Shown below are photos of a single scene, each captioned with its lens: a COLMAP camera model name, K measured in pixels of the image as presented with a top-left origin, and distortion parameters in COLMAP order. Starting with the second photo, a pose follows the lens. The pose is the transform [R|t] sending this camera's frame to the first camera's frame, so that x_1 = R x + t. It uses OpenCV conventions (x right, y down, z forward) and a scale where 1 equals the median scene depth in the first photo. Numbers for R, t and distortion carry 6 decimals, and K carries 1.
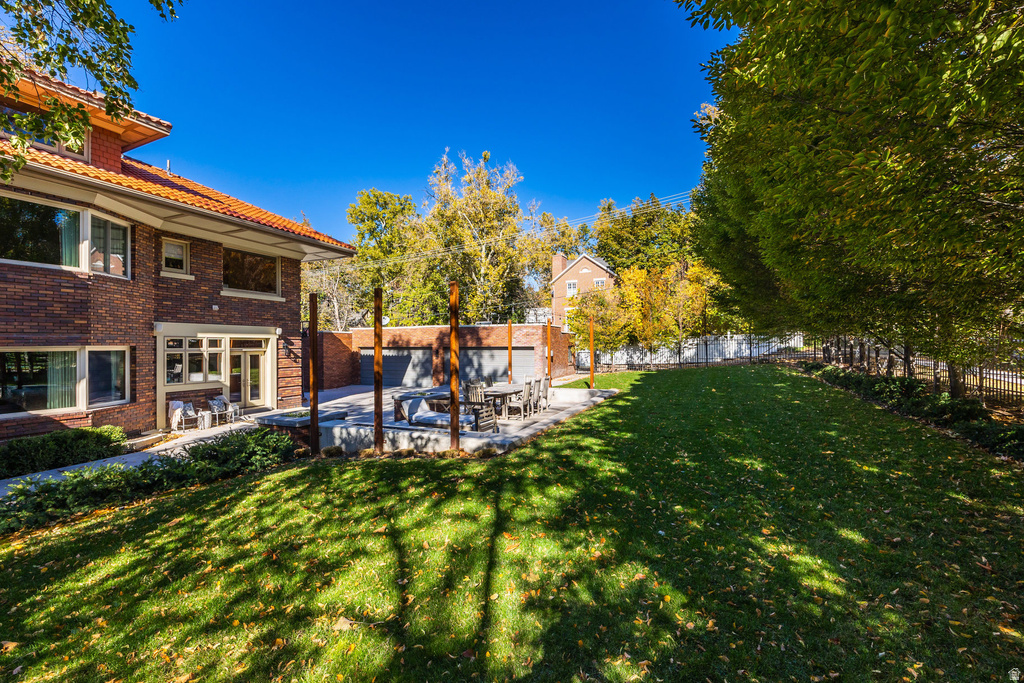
lens RADIAL K [[433.8, 0, 512.0], [0, 433.8, 341.5], [0, 0, 1]] dist [0.001115, 0.000247]
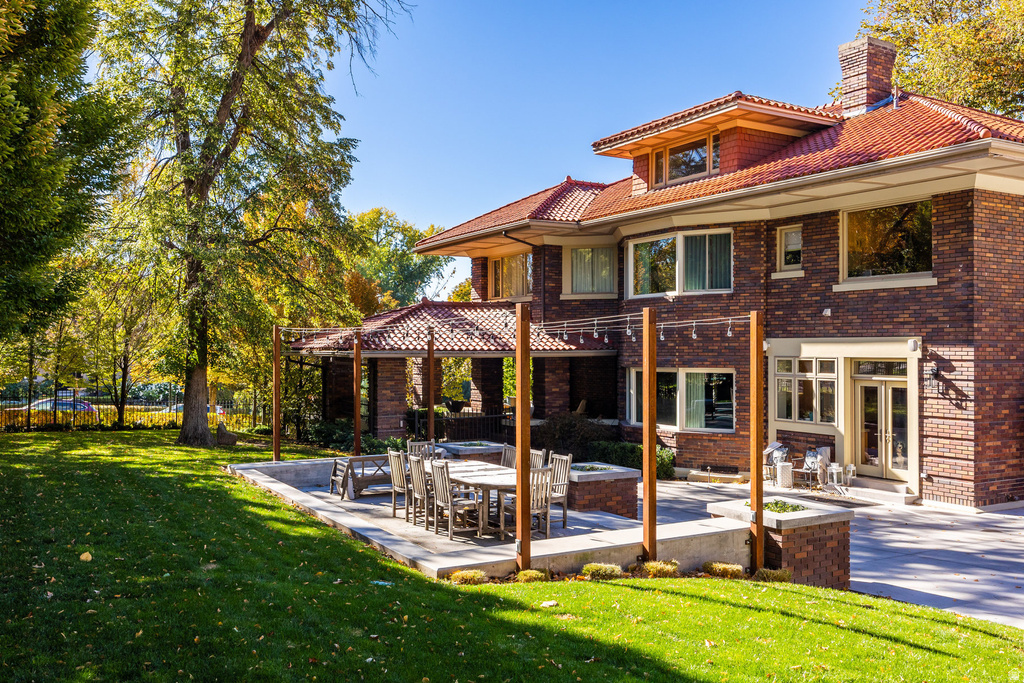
lens RADIAL K [[909.2, 0, 497.1], [0, 909.2, 329.8], [0, 0, 1]] dist [-0.000810, 0.002286]
pose [[-0.591811, -0.008925, -0.806027, 0.811889], [0.013516, 0.999688, -0.020994, -0.032907], [0.805963, -0.023319, -0.591506, 1.590964]]
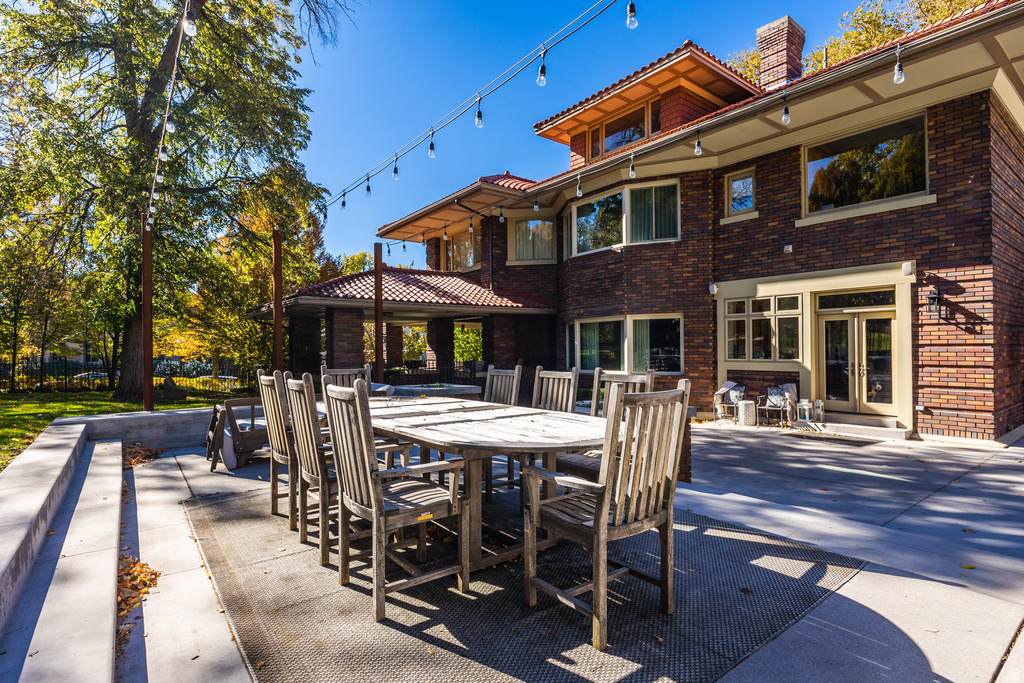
lens RADIAL K [[529.6, 0, 512.0], [0, 529.6, 341.5], [0, 0, 1]] dist [-0.004687, 0.000106]
pose [[-0.479471, 0.003205, -0.877552, 0.245901], [0.024770, 0.999644, -0.009883, 0.067066], [0.877208, -0.026476, -0.479379, 1.143590]]
